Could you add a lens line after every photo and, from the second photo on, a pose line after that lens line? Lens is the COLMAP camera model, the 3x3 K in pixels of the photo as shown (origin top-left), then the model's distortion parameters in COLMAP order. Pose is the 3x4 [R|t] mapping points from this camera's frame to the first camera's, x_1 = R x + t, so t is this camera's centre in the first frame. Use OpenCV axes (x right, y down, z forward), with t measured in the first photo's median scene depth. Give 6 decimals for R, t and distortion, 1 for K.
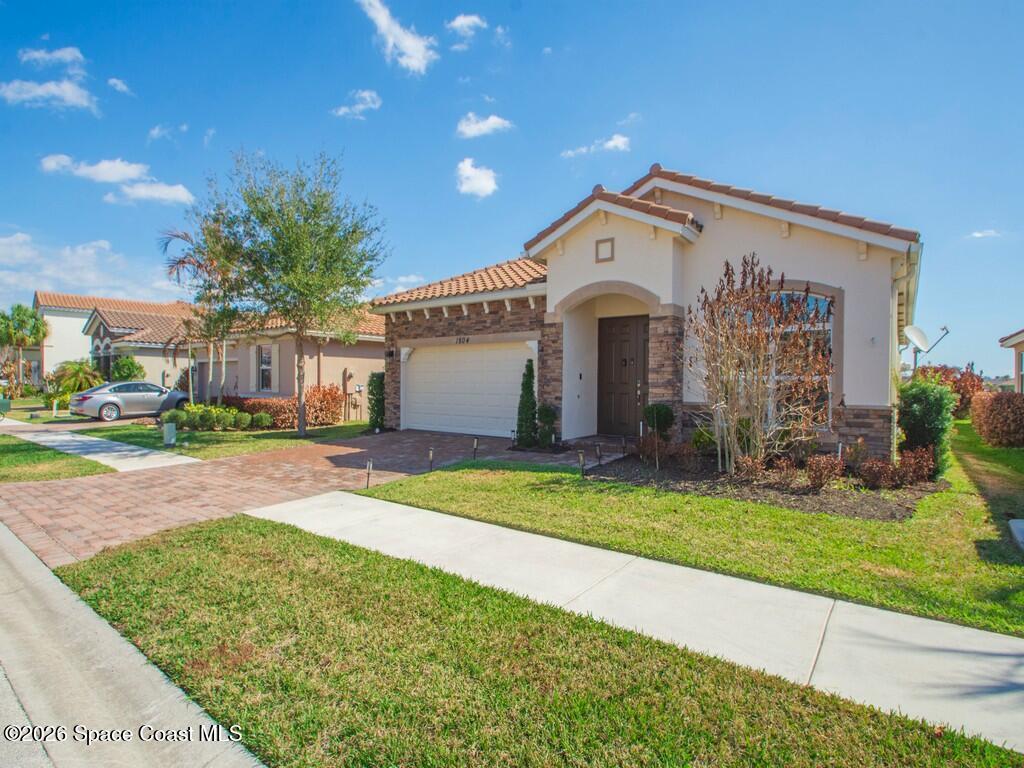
lens RADIAL K [[531.4, 0, 511.4], [0, 531.4, 383.0], [0, 0, 1]] dist [-0.006673, -0.000524]
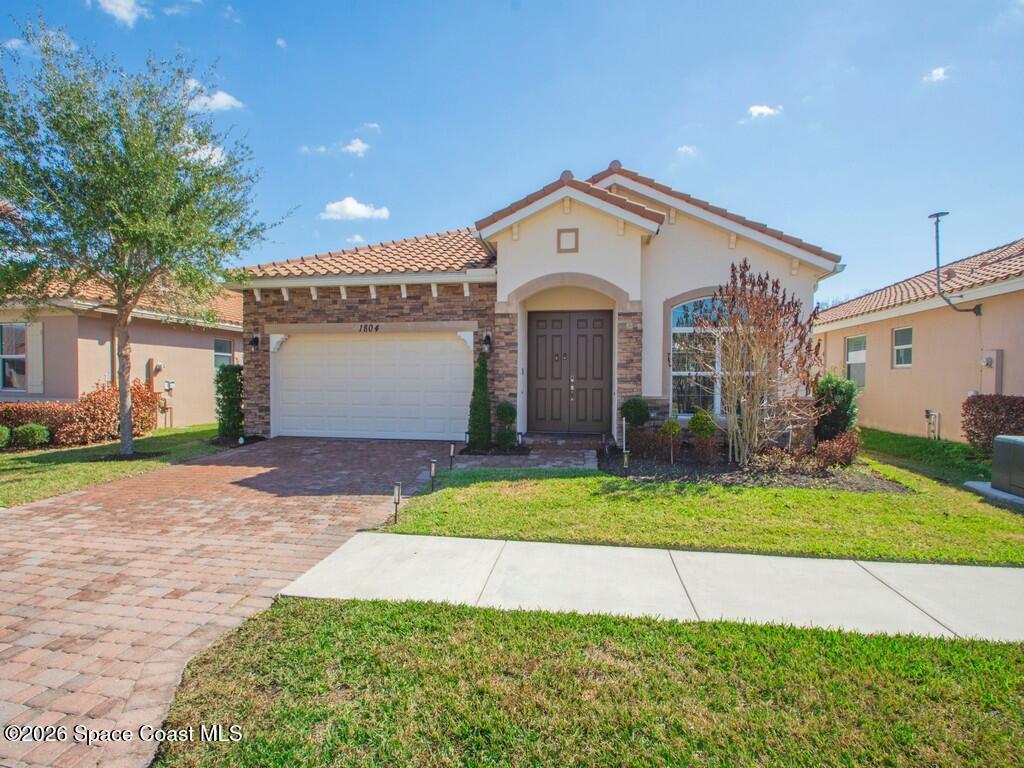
lens RADIAL K [[503.8, 0, 512.4], [0, 503.8, 383.4], [0, 0, 1]] dist [-0.009513, -0.000045]
pose [[0.882278, -0.005031, 0.470701, -0.295561], [0.001235, 0.999964, 0.008372, 0.001387], [-0.470726, -0.006805, 0.882253, 0.206494]]
